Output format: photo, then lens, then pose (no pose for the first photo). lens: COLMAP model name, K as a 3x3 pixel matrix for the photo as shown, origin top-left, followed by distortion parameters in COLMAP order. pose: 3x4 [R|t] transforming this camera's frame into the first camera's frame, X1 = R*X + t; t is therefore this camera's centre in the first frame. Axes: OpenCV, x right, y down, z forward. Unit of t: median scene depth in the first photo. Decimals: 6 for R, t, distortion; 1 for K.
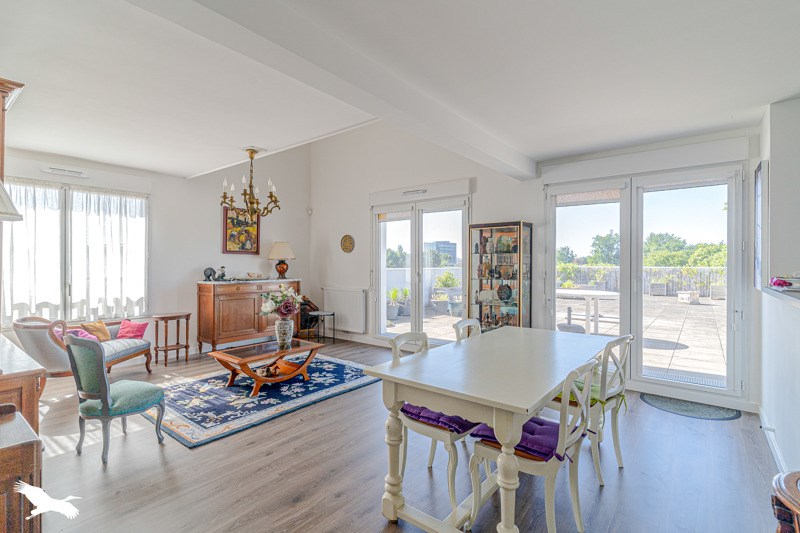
lens RADIAL K [[389.3, 0, 400.0], [0, 389.3, 266.5], [0, 0, 1]] dist [0.000403, -0.000055]
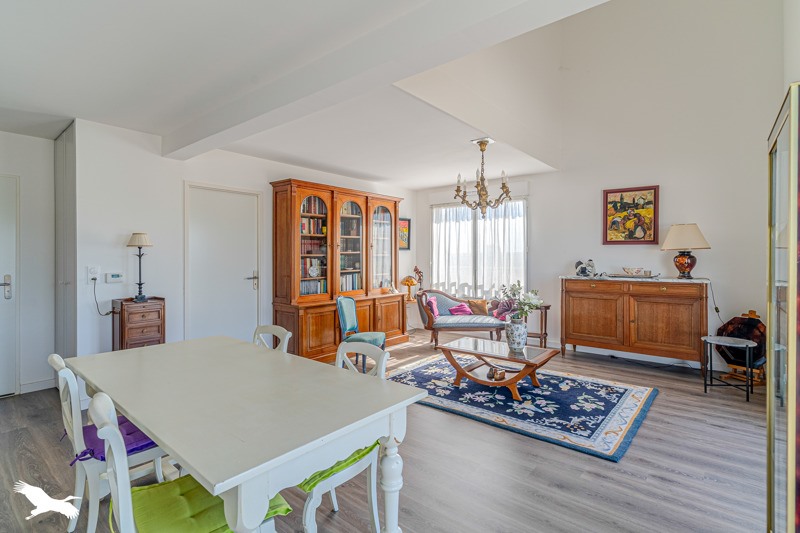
lens RADIAL K [[389.3, 0, 400.0], [0, 389.3, 266.5], [0, 0, 1]] dist [0.000403, -0.000055]
pose [[-0.035977, 0.023113, -0.999085, 0.461940], [-0.003675, 0.999723, 0.023260, -0.004113], [0.999346, 0.004508, -0.035882, 0.624721]]
